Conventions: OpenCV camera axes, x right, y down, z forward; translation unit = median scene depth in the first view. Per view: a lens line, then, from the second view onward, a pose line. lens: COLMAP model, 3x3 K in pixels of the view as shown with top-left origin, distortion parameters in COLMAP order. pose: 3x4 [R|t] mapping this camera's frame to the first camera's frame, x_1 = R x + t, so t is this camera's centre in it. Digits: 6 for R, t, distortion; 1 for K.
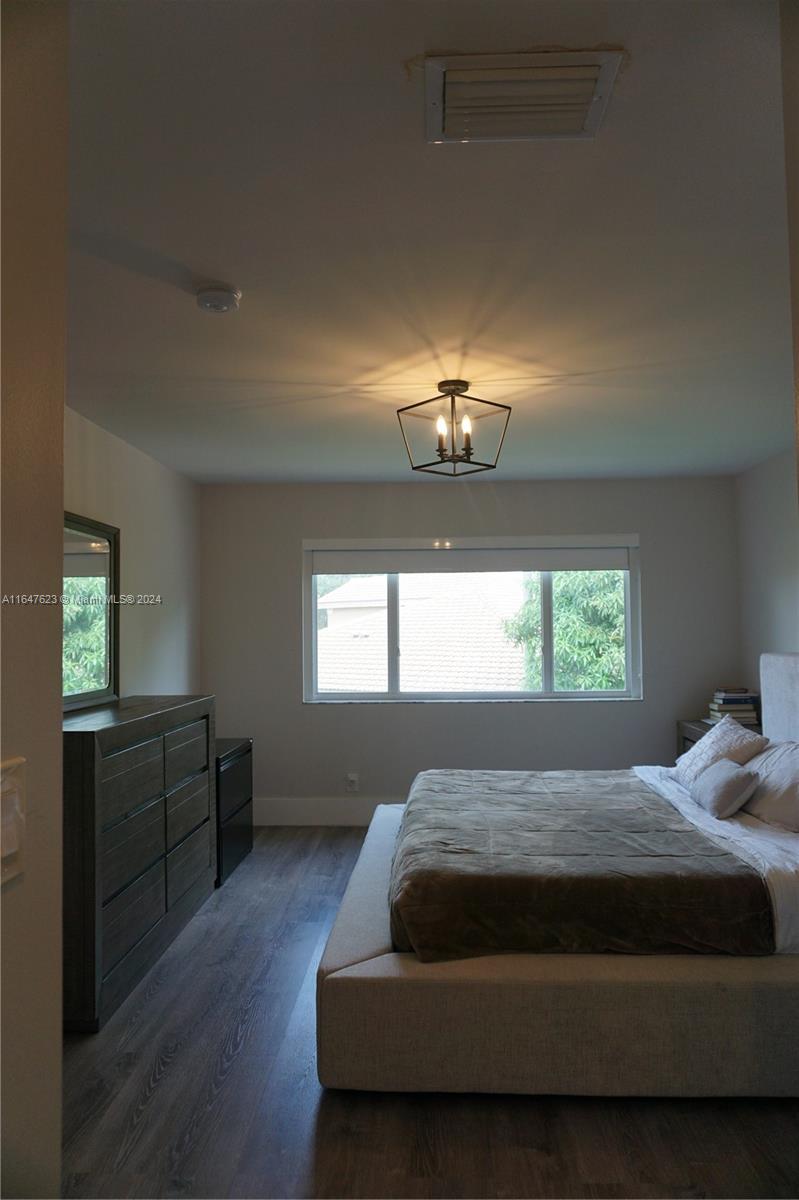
lens RADIAL K [[822.8, 0, 401.8], [0, 822.8, 573.1], [0, 0, 1]] dist [-0.034263, 0.052212]
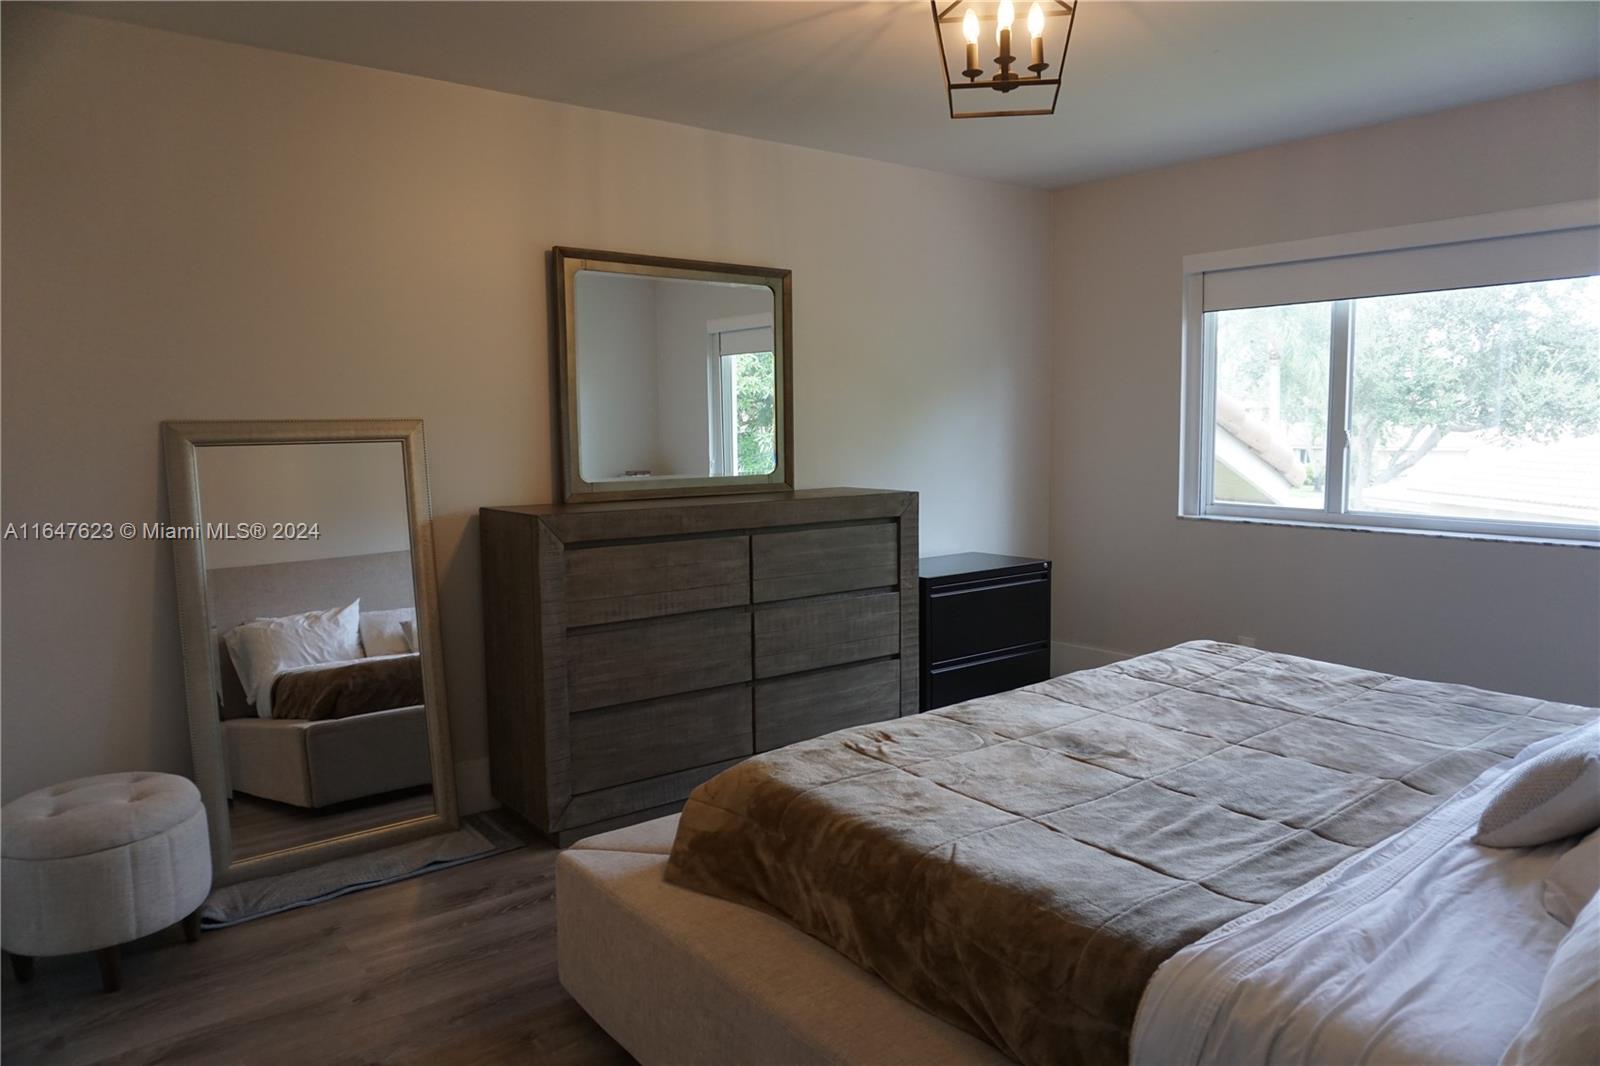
lens RADIAL K [[1085.4, 0, 800.0], [0, 1085.4, 533.0], [0, 0, 1]] dist [-0.047257, 0.041816]
pose [[0.647201, 0.085353, -0.757526, 0.452205], [0.053029, 0.986264, 0.156432, 0.031374], [0.760473, -0.141413, 0.633785, 0.327501]]
